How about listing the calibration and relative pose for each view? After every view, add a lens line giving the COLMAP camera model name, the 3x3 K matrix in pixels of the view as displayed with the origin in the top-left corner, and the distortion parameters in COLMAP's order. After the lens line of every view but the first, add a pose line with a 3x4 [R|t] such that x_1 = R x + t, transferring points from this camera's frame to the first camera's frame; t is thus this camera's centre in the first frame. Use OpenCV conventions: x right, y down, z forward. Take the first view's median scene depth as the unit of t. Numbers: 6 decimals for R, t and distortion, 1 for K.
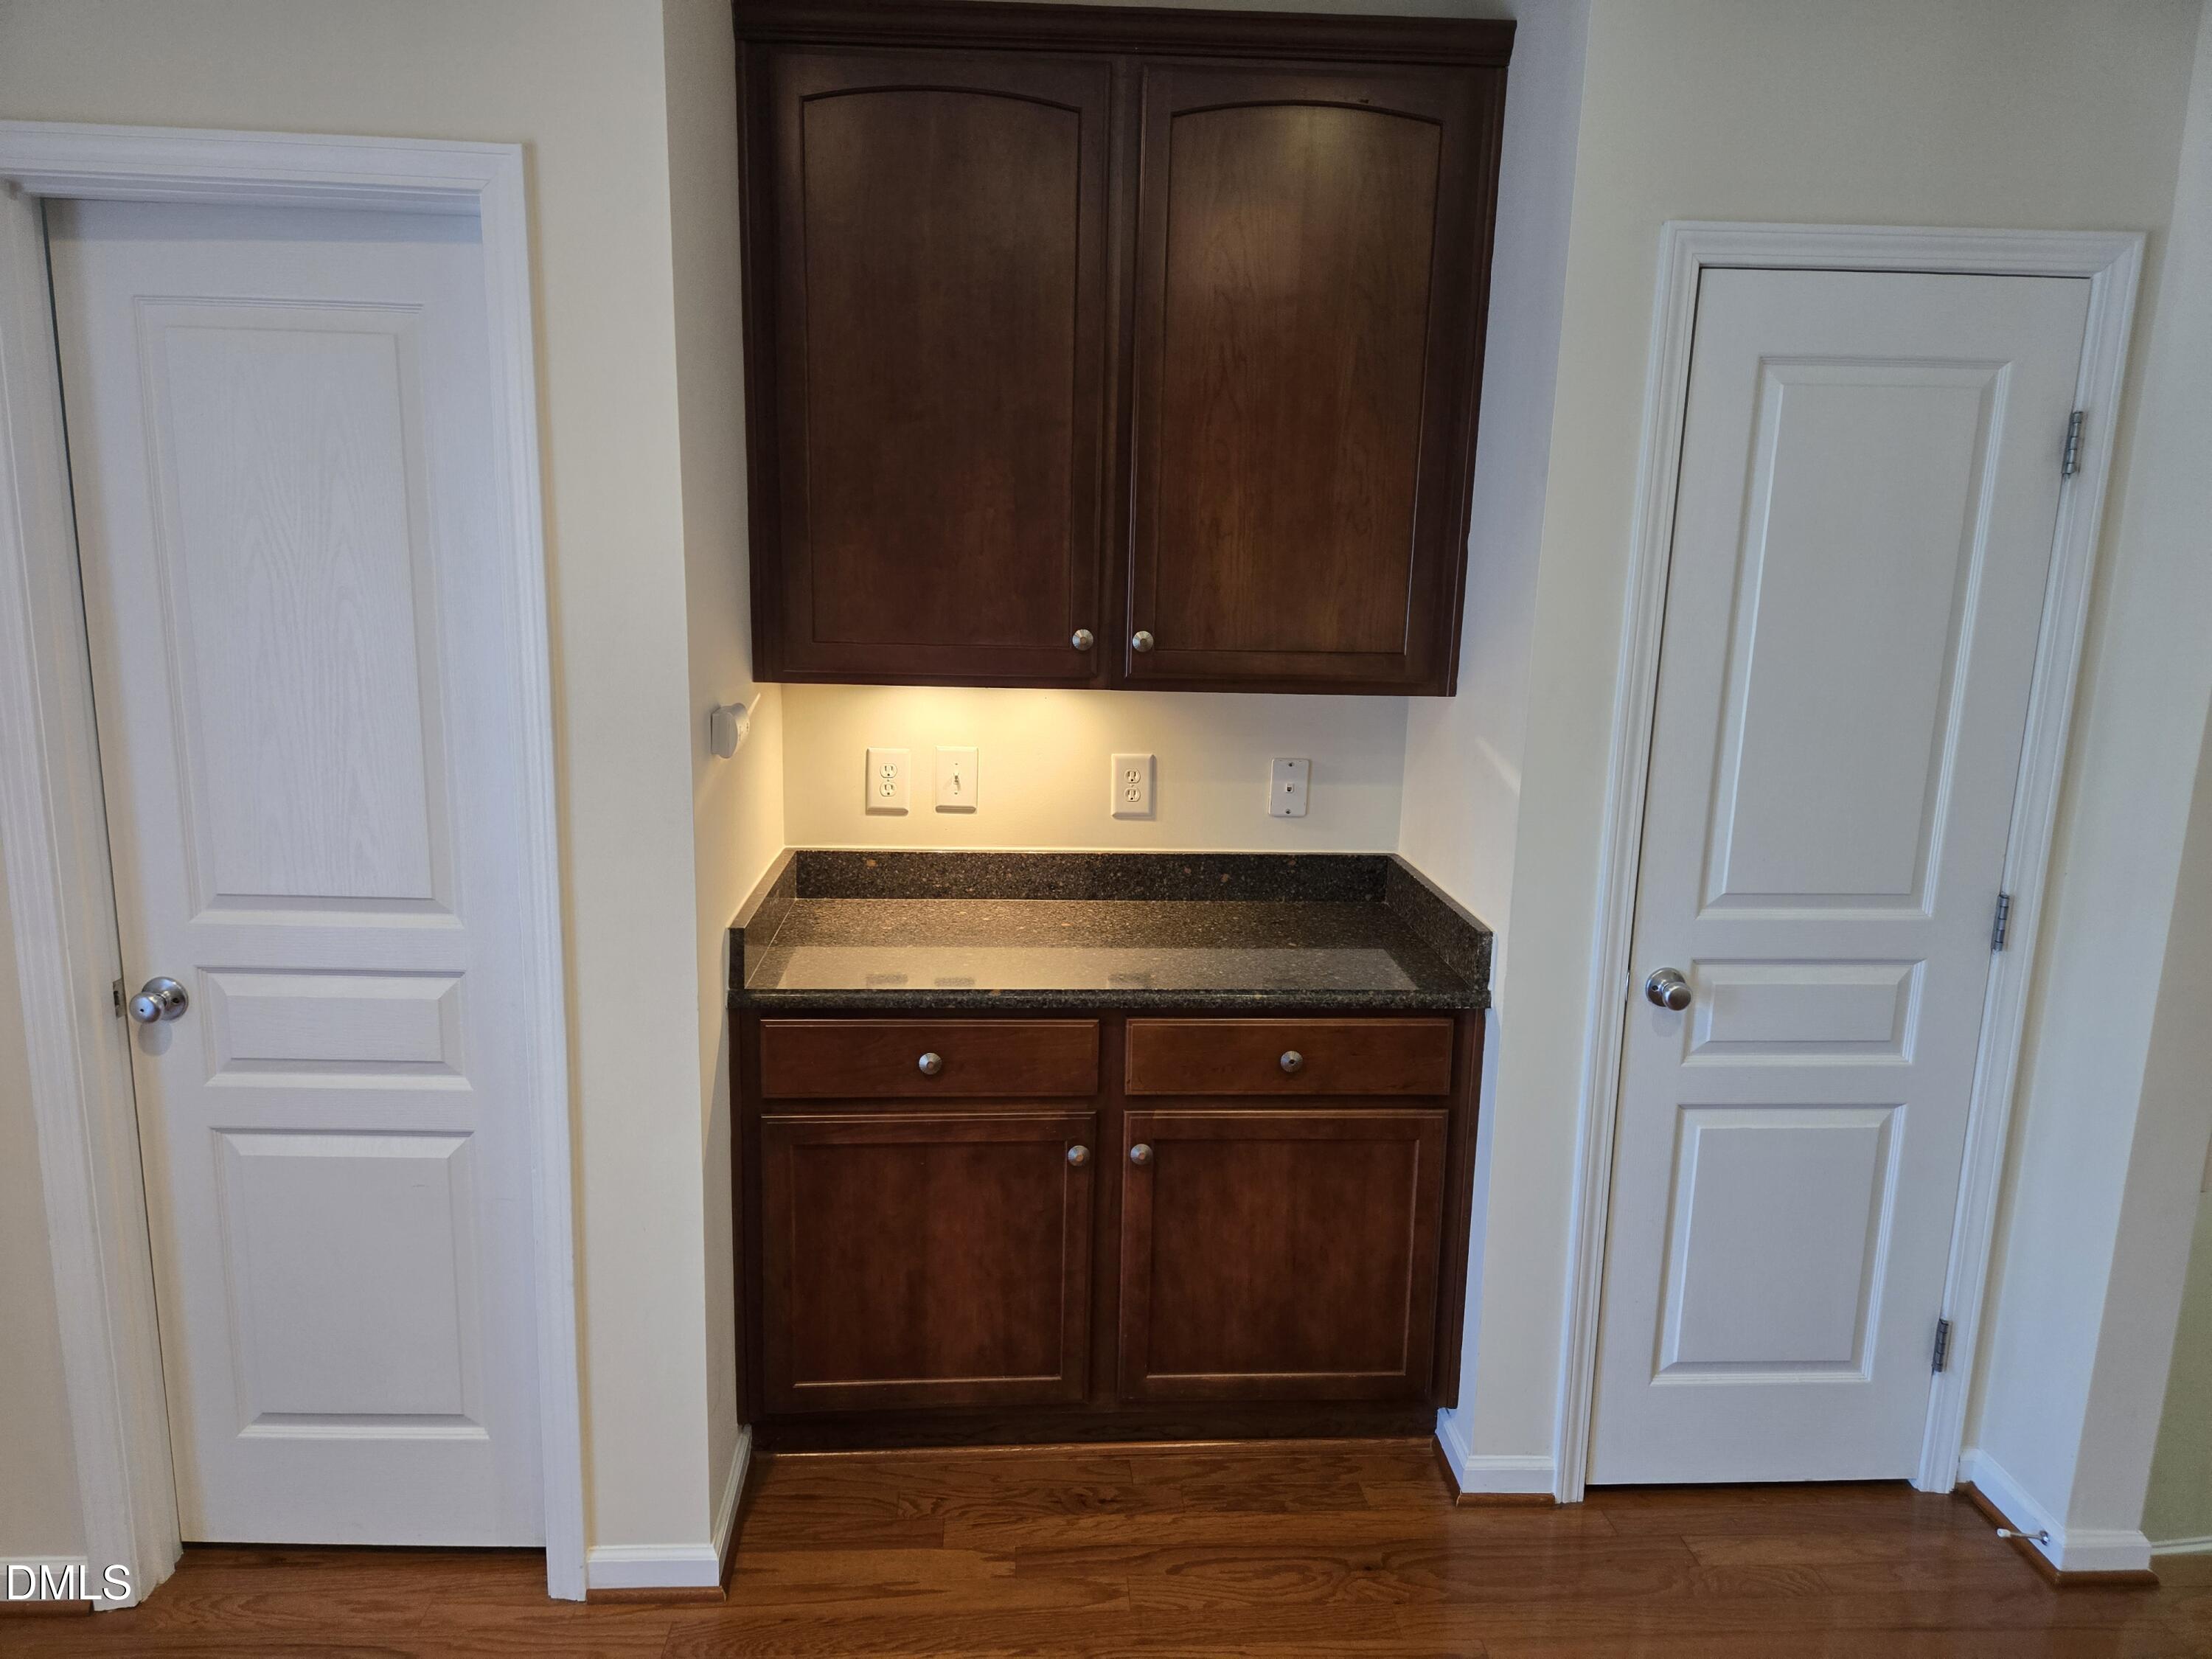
lens RADIAL K [[1562.6, 0, 1104.2], [0, 1562.6, 910.0], [0, 0, 1]] dist [0.001418, 0.000901]
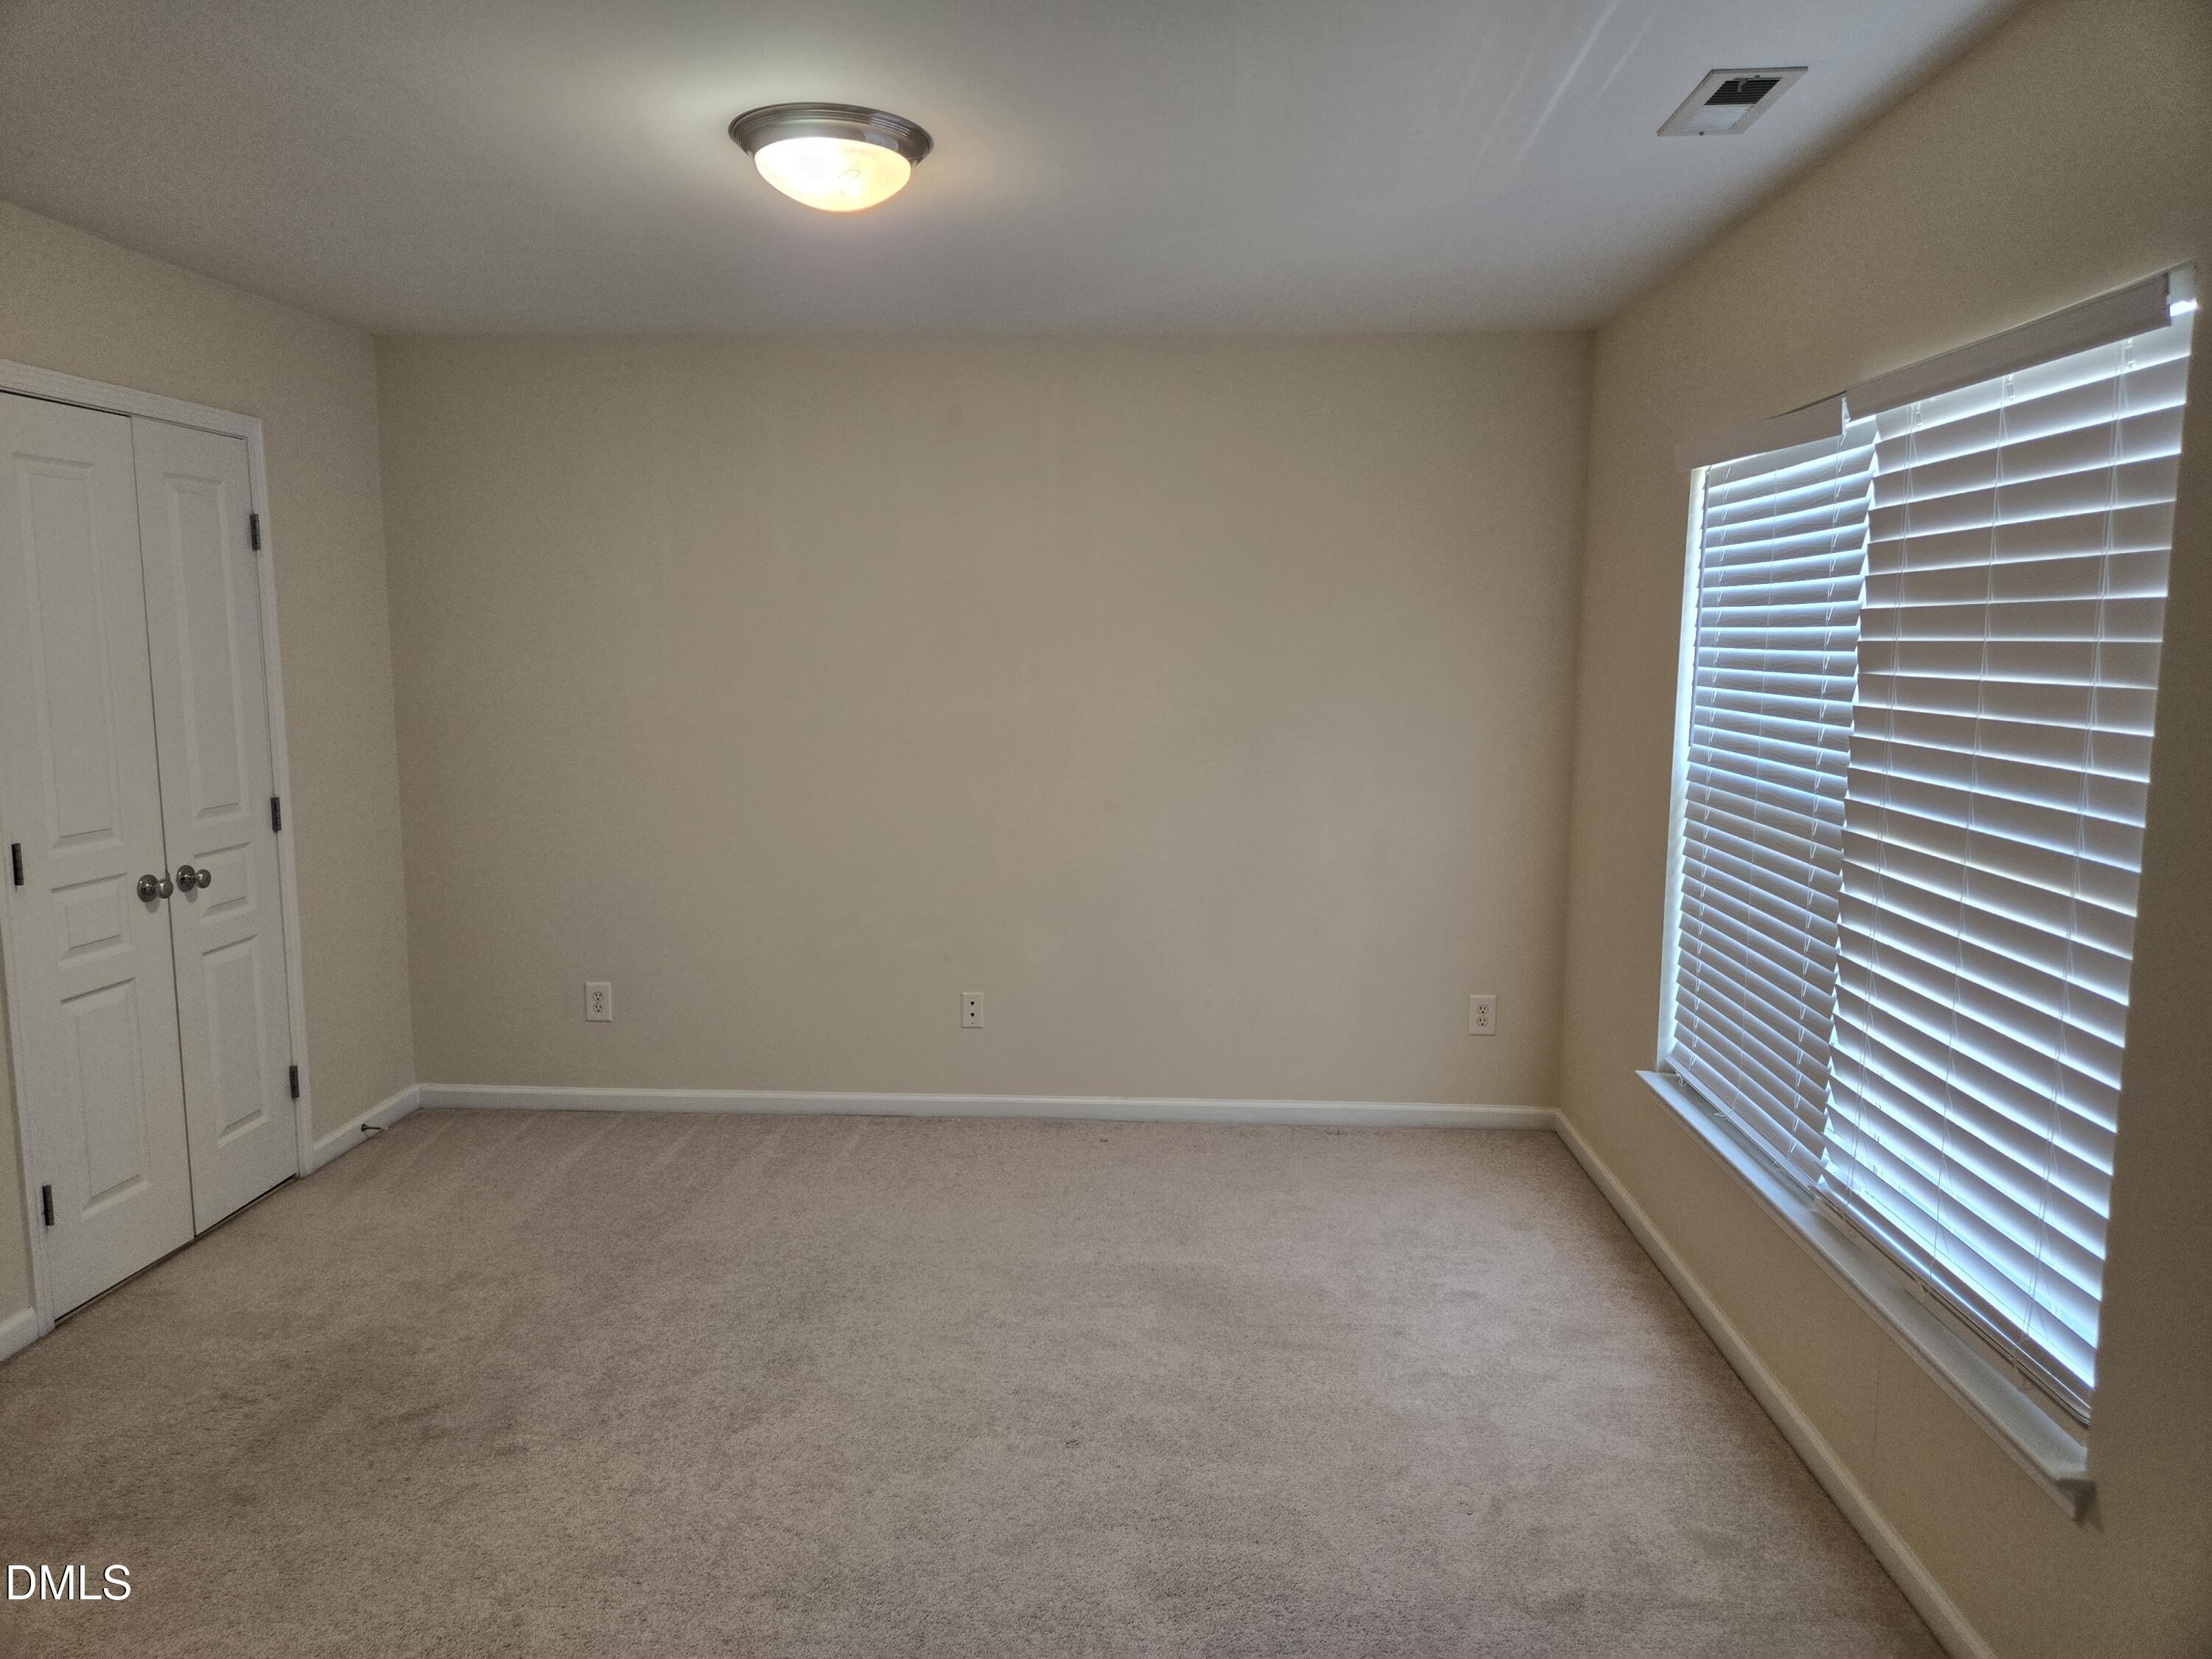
lens RADIAL K [[1468.7, 0, 1106.0], [0, 1468.7, 829.5], [0, 0, 1]] dist [0.035062, 0.000115]
pose [[0.123754, -0.154317, 0.980240, -0.868002], [0.205837, 0.970340, 0.126772, 0.004830], [-0.970730, 0.186081, 0.151848, -0.091559]]
